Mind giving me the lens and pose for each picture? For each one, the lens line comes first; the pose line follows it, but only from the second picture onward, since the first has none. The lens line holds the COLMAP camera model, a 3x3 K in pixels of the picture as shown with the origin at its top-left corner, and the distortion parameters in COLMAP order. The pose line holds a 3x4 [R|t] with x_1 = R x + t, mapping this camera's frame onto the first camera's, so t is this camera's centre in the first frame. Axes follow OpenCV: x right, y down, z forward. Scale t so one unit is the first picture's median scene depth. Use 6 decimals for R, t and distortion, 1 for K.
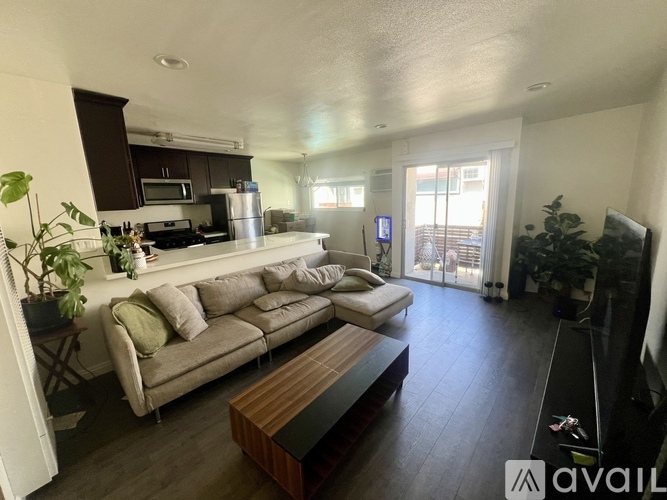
lens RADIAL K [[271.8, 0, 333.5], [0, 271.8, 250.0], [0, 0, 1]] dist [-0.000707, -0.000050]
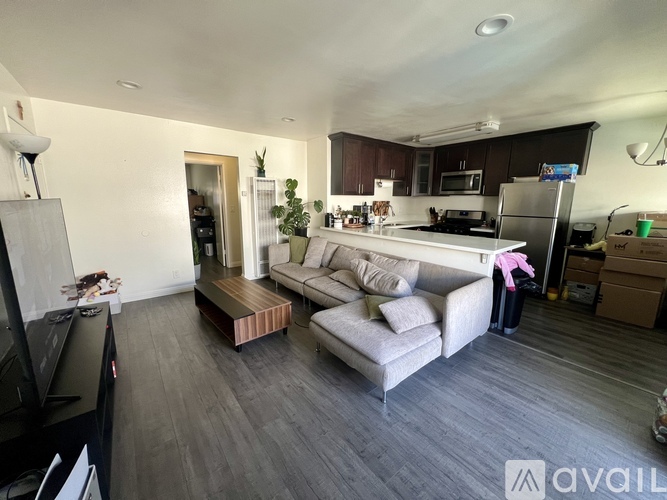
lens RADIAL K [[271.8, 0, 333.5], [0, 271.8, 250.0], [0, 0, 1]] dist [-0.000707, -0.000050]
pose [[-0.178539, 0.215601, -0.960021, 0.589847], [-0.187517, 0.950359, 0.248305, -0.135964], [0.965899, 0.224353, -0.129247, 0.714733]]
